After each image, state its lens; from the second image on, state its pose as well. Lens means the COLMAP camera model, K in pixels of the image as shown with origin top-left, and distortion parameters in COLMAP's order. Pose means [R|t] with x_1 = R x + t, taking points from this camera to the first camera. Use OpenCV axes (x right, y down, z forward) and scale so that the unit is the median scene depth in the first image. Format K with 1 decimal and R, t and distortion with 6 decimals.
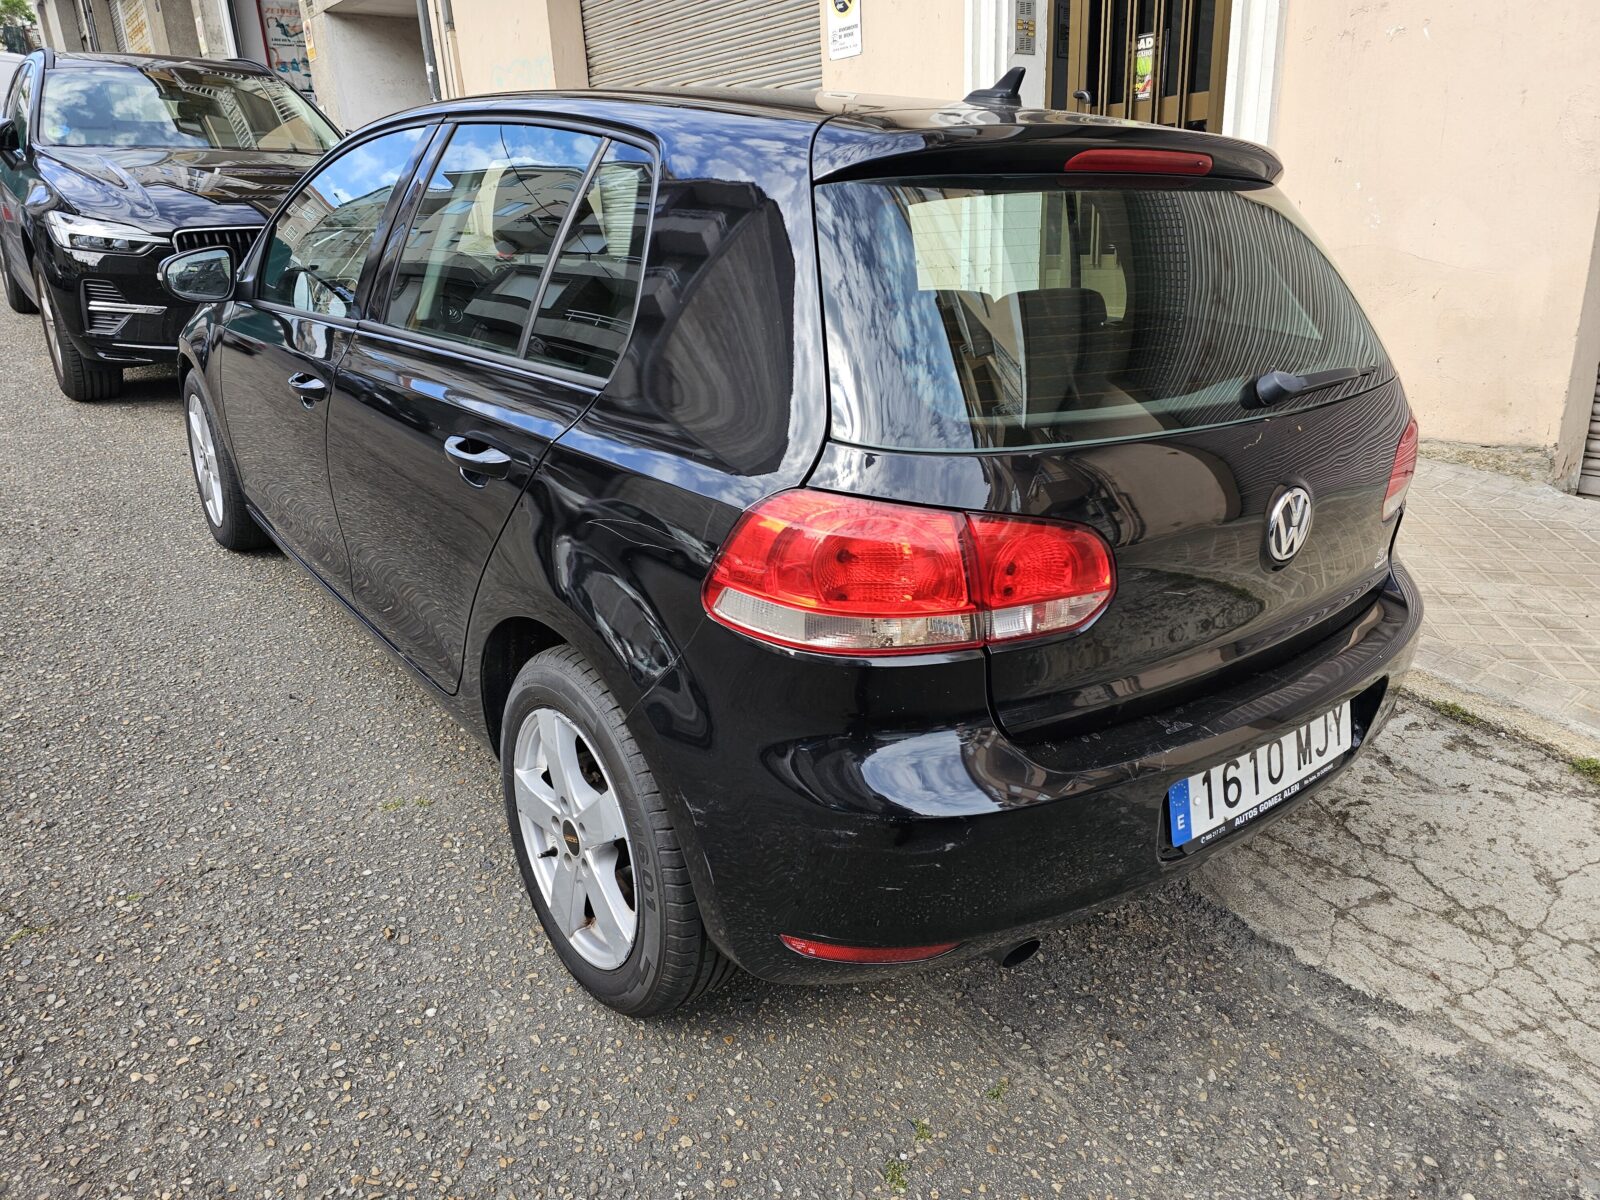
lens RADIAL K [[1080.7, 0, 803.6], [0, 1080.7, 577.0], [0, 0, 1]] dist [0.044811, -0.043282]
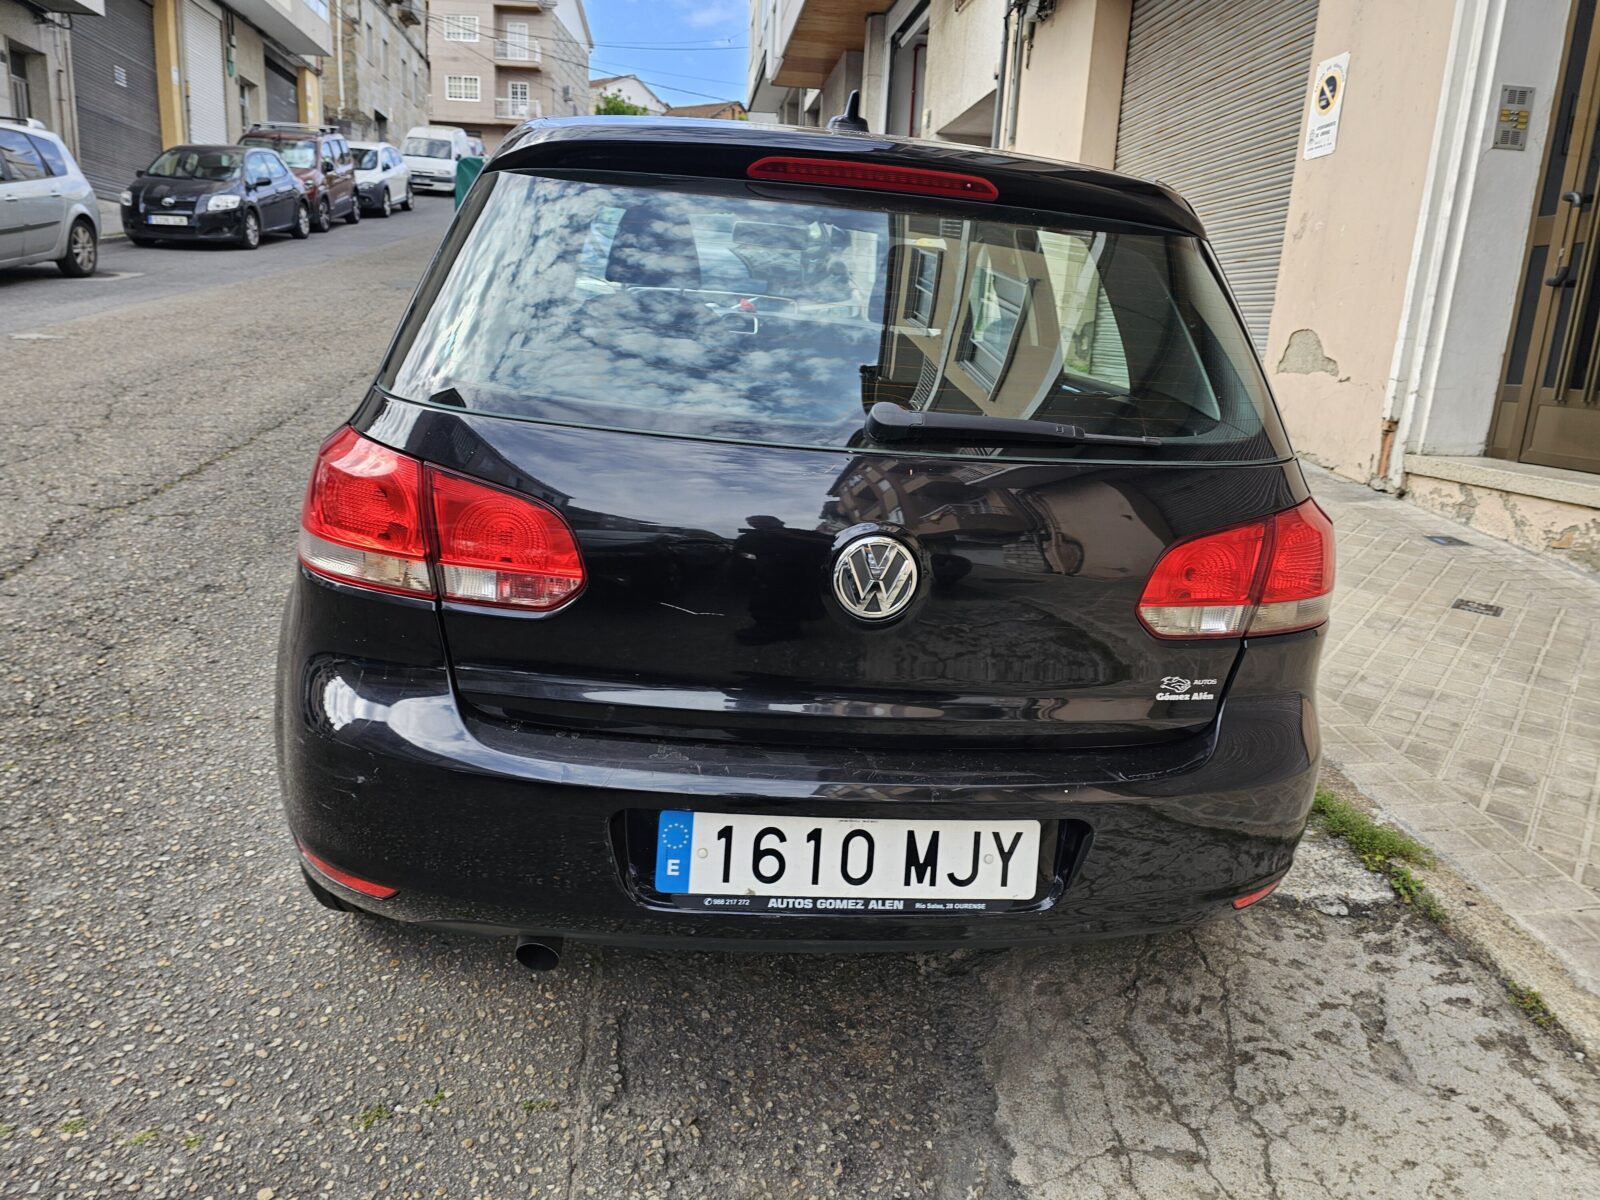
lens RADIAL K [[1083.1, 0, 800.0], [0, 1083.1, 600.0], [0, 0, 1]] dist [0.041342, -0.042426]
pose [[0.846561, 0.205733, -0.490927, 0.574594], [-0.245283, 0.969307, -0.016761, 0.000123], [0.472410, 0.134605, 0.871040, 0.163875]]
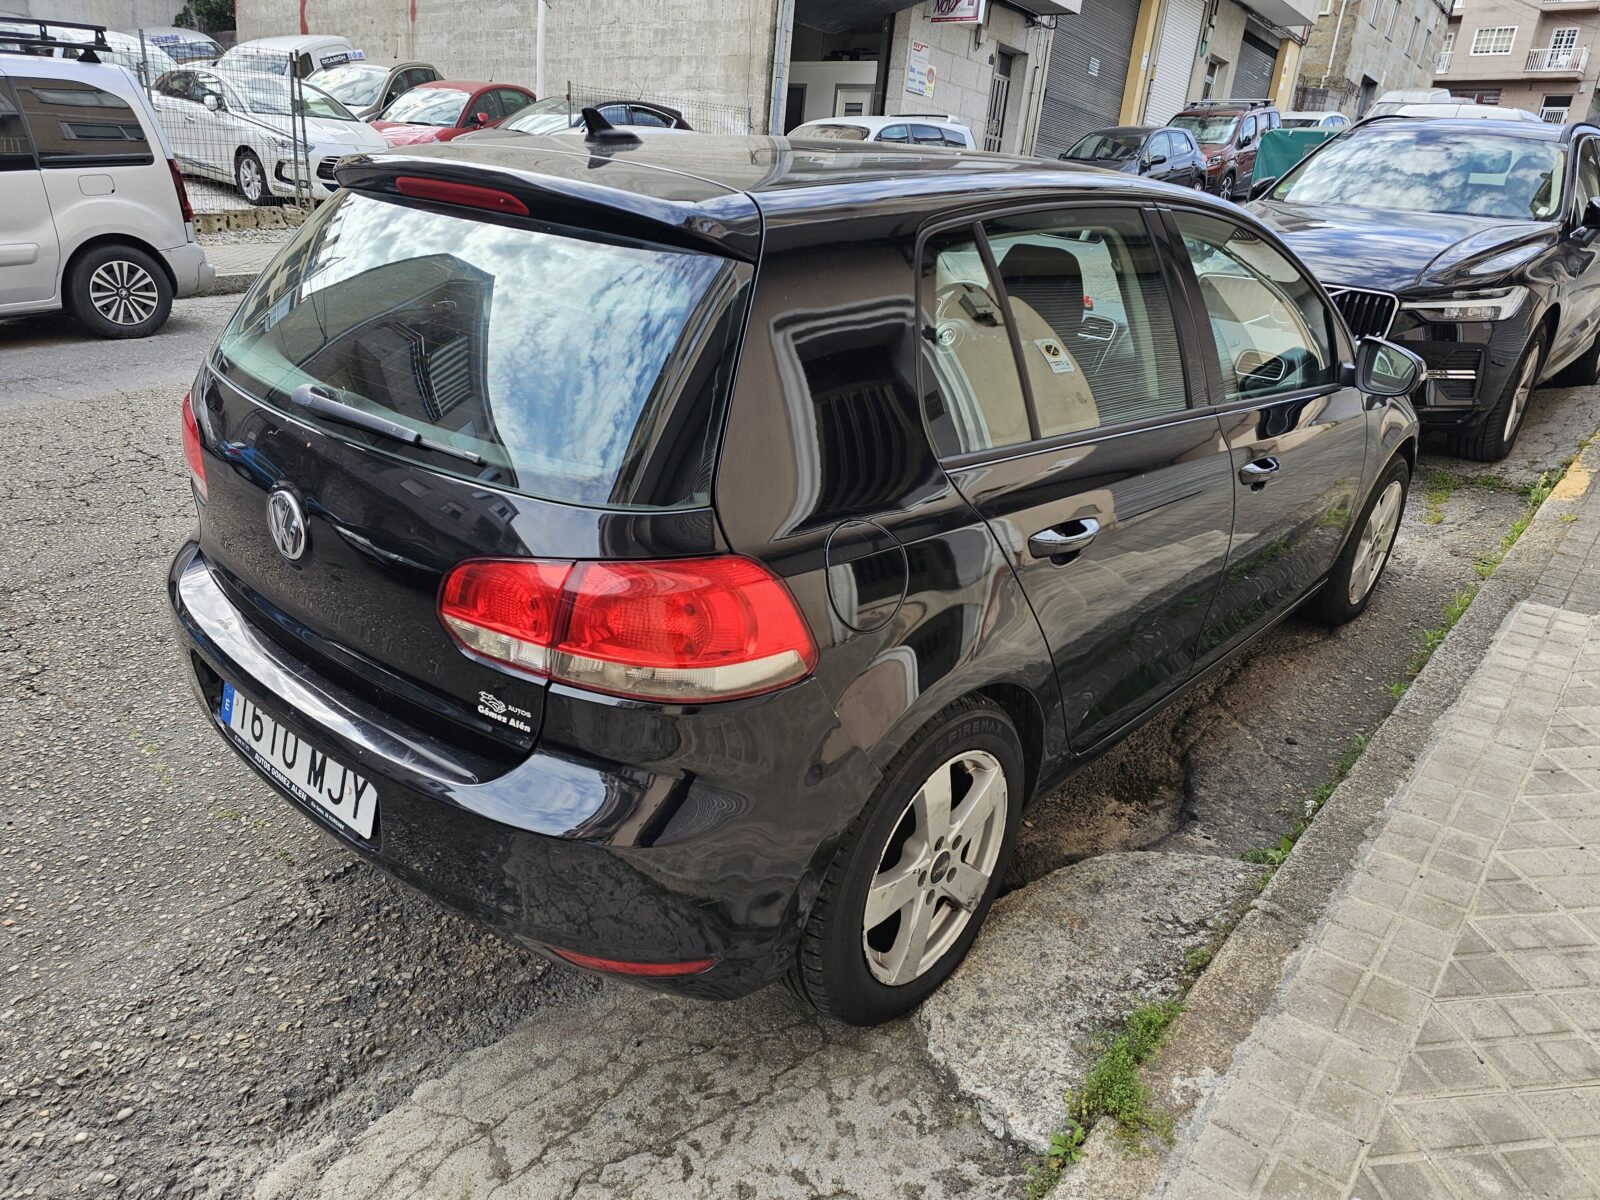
lens RADIAL K [[1061.4, 0, 800.0], [0, 1061.4, 600.0], [0, 0, 1]] dist [0.048235, -0.041934]
pose [[0.199330, 0.375870, -0.904980, 1.060240], [-0.405646, 0.872322, 0.272959, -0.327683], [0.892031, 0.312693, 0.326350, 0.791703]]
